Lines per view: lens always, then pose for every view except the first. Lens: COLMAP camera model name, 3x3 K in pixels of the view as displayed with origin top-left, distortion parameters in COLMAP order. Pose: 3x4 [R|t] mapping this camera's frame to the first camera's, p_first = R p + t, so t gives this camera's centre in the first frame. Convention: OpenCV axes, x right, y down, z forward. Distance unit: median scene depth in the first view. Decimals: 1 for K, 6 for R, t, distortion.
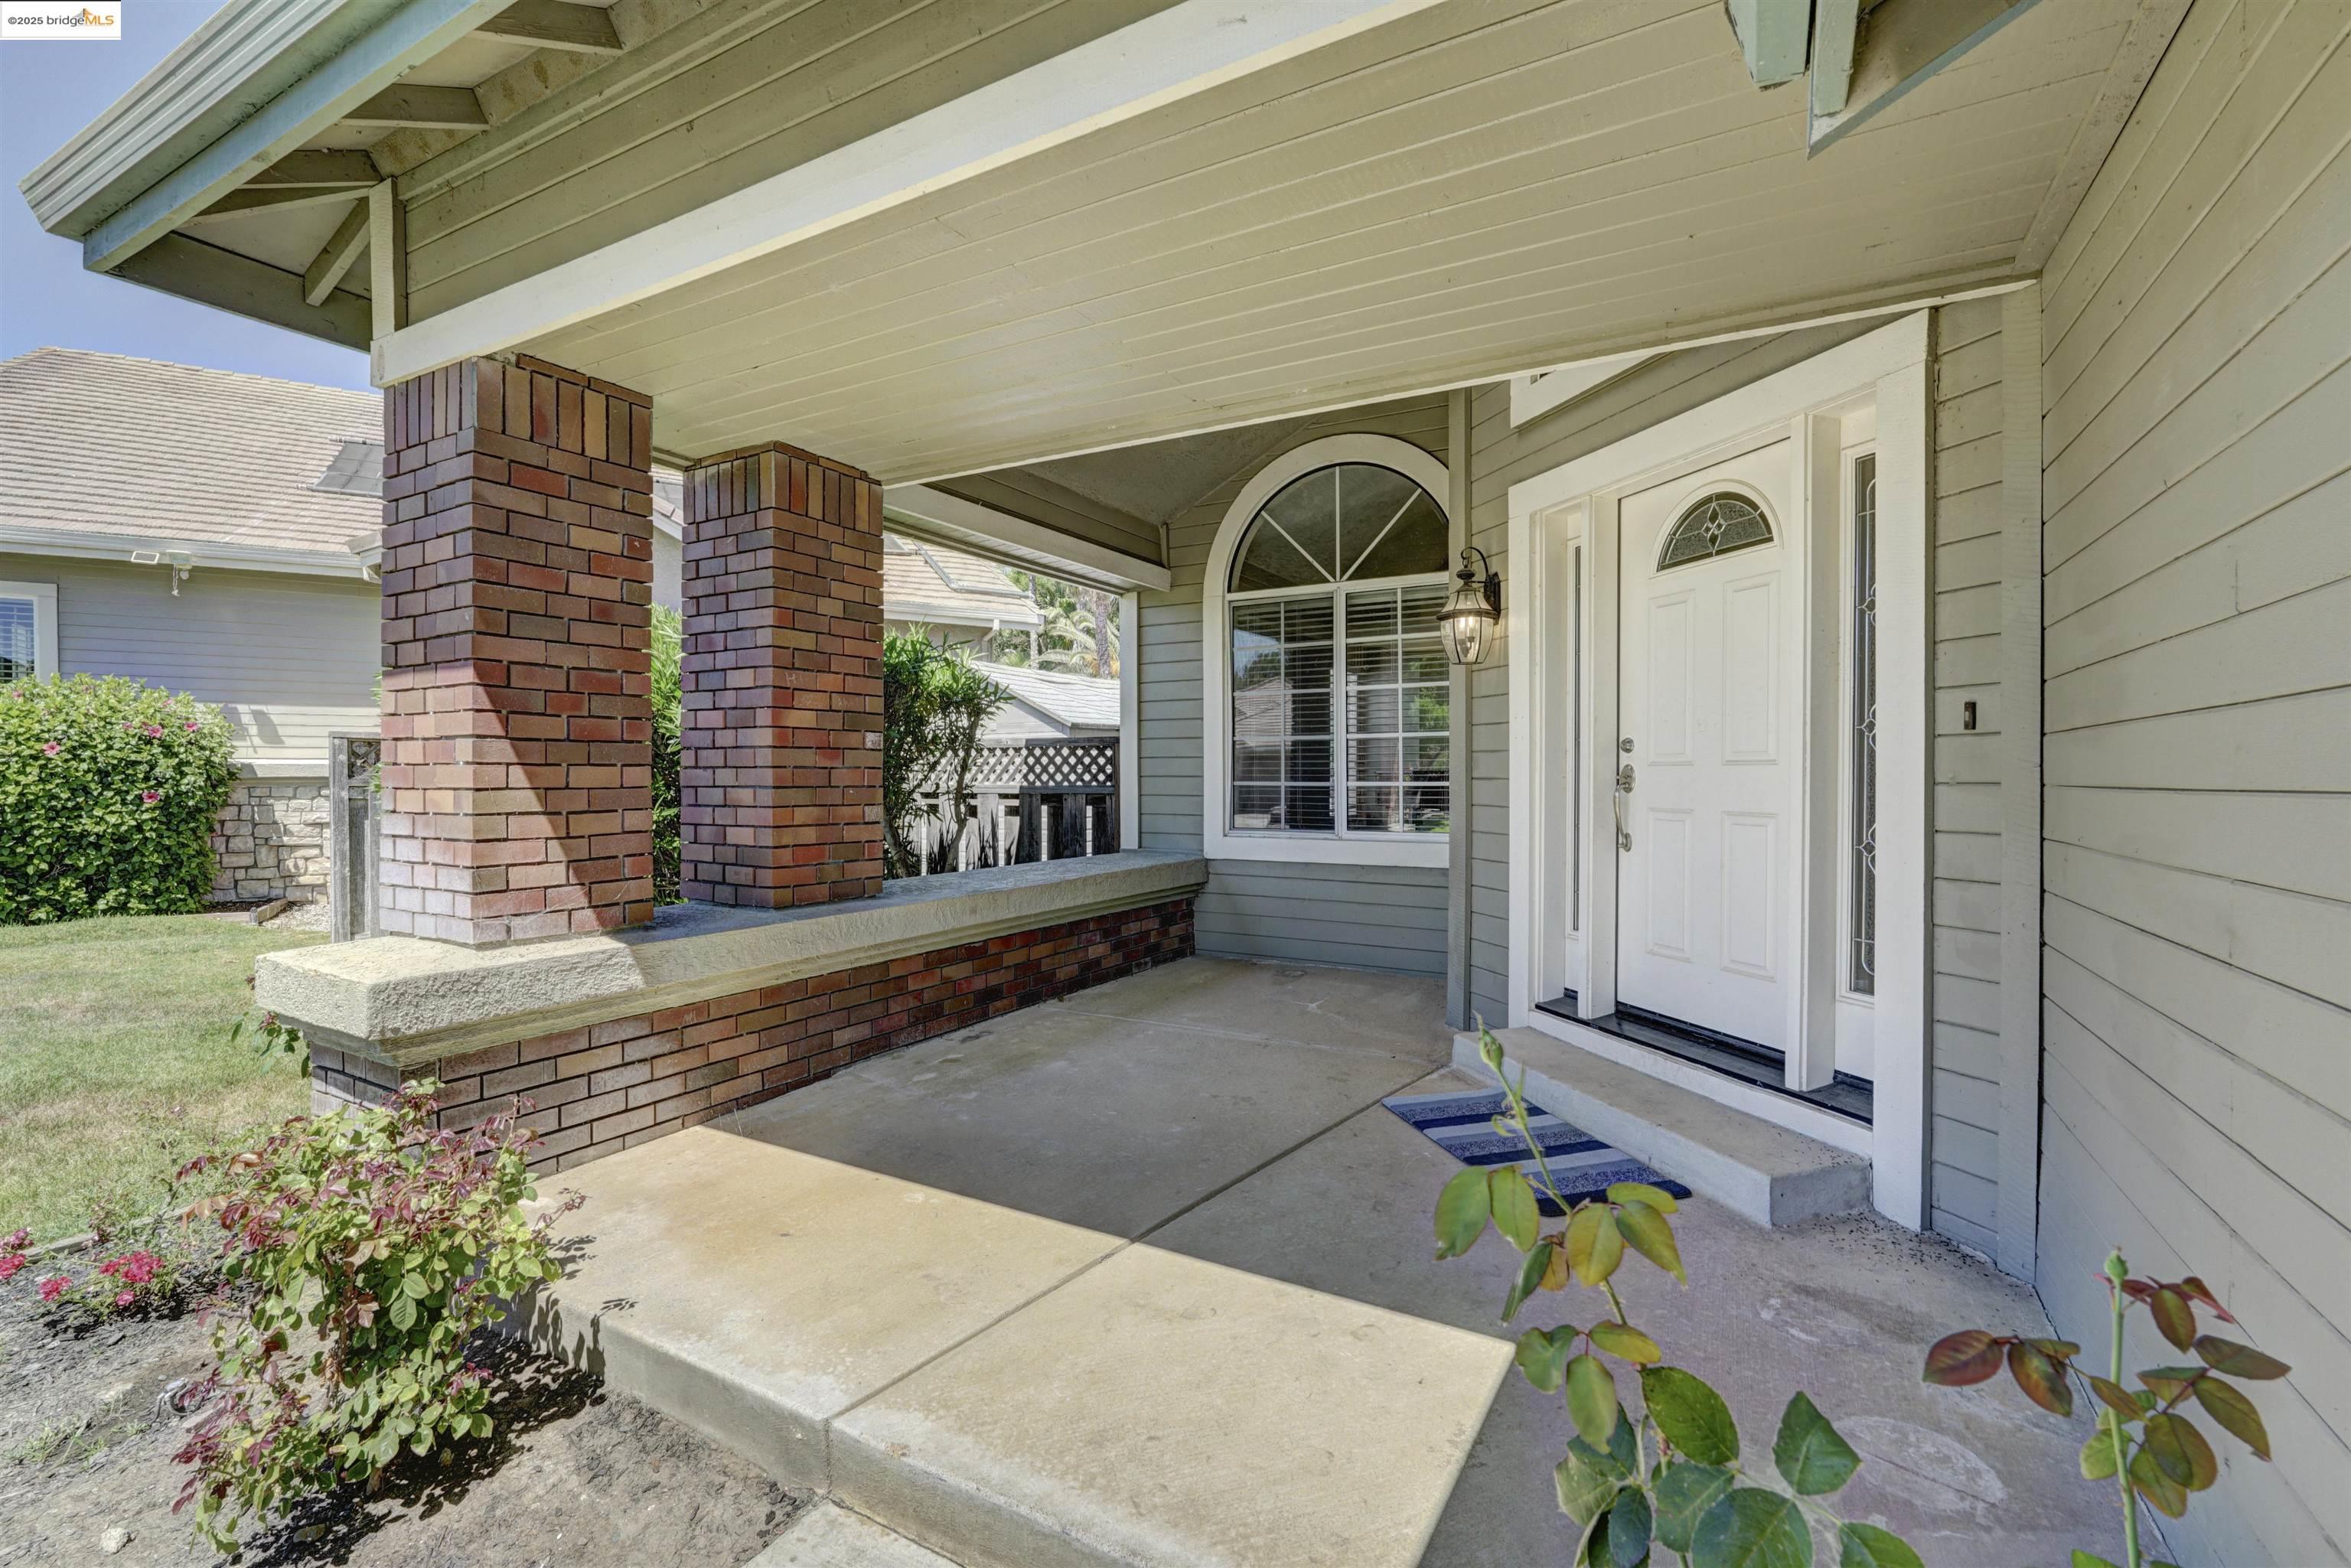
lens RADIAL K [[1028.2, 0, 1177.0], [0, 1028.2, 784.7], [0, 0, 1]] dist [-0.015256, 0.007887]
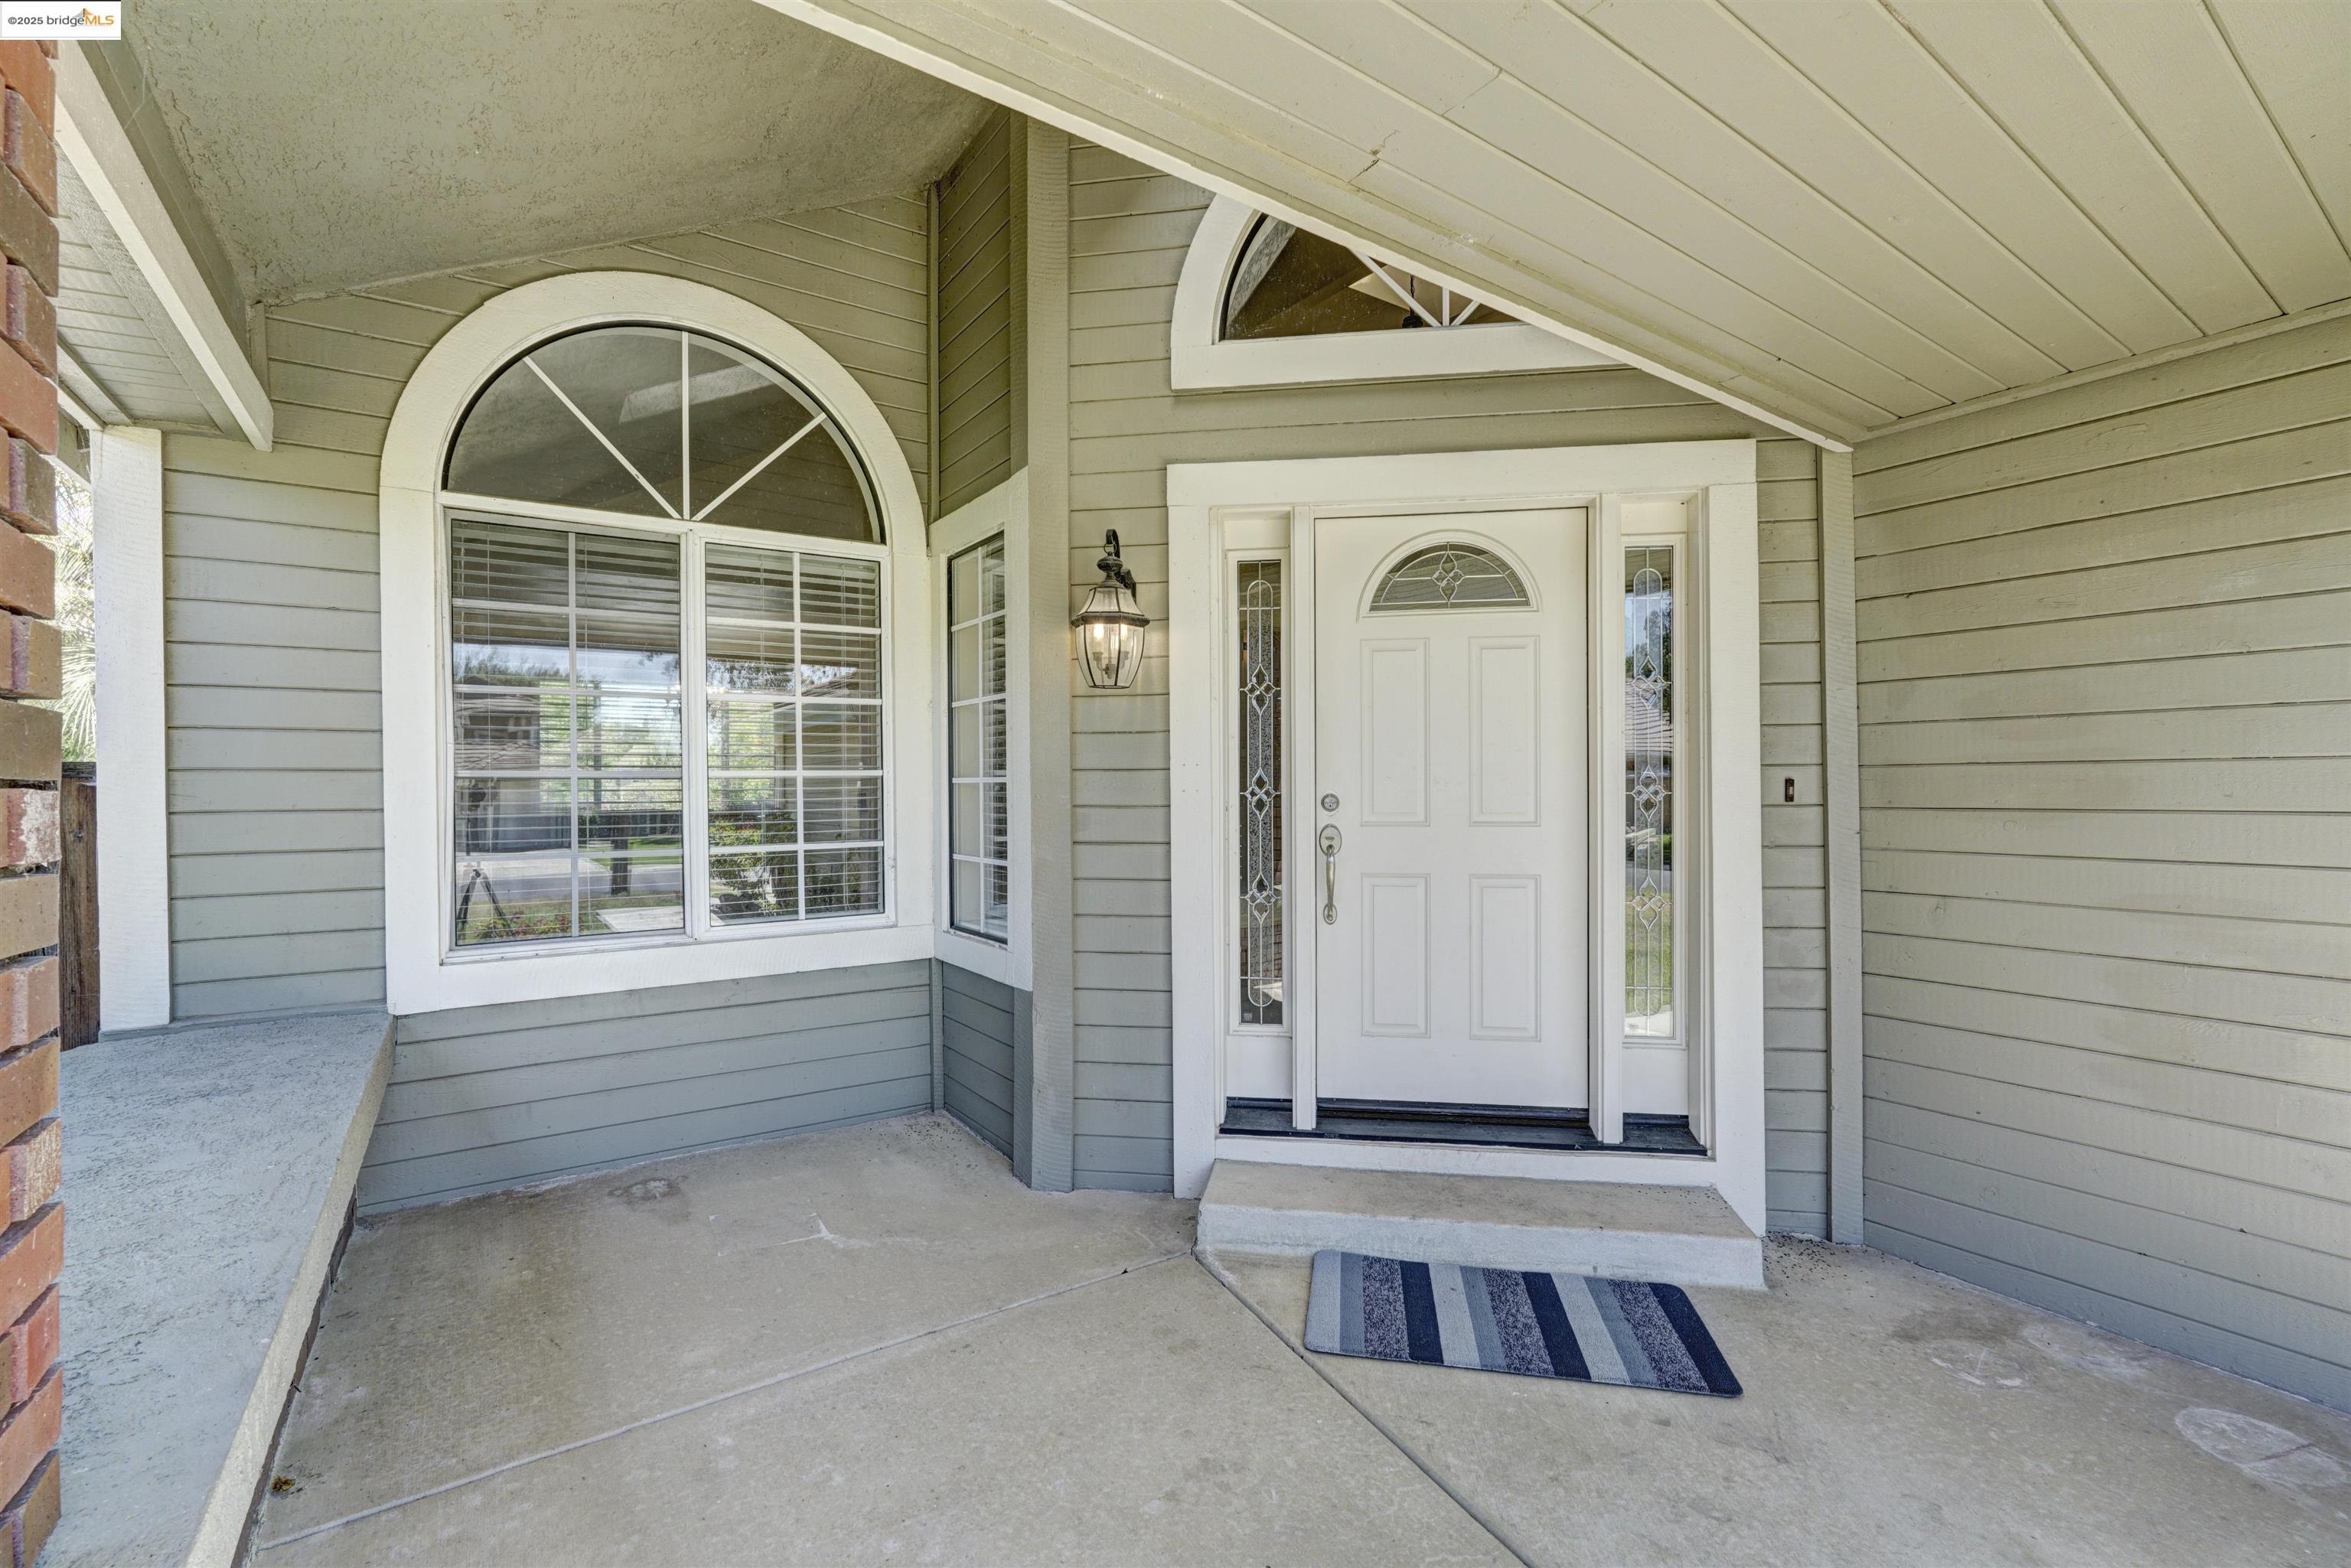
lens RADIAL K [[1028.2, 0, 1180.7], [0, 1028.2, 787.1], [0, 0, 1]] dist [-0.015256, 0.007887]
pose [[0.439096, -0.003307, 0.898434, -0.271602], [0.014609, 0.999887, -0.003459, -0.033990], [-0.898321, 0.014644, 0.439095, 0.489711]]
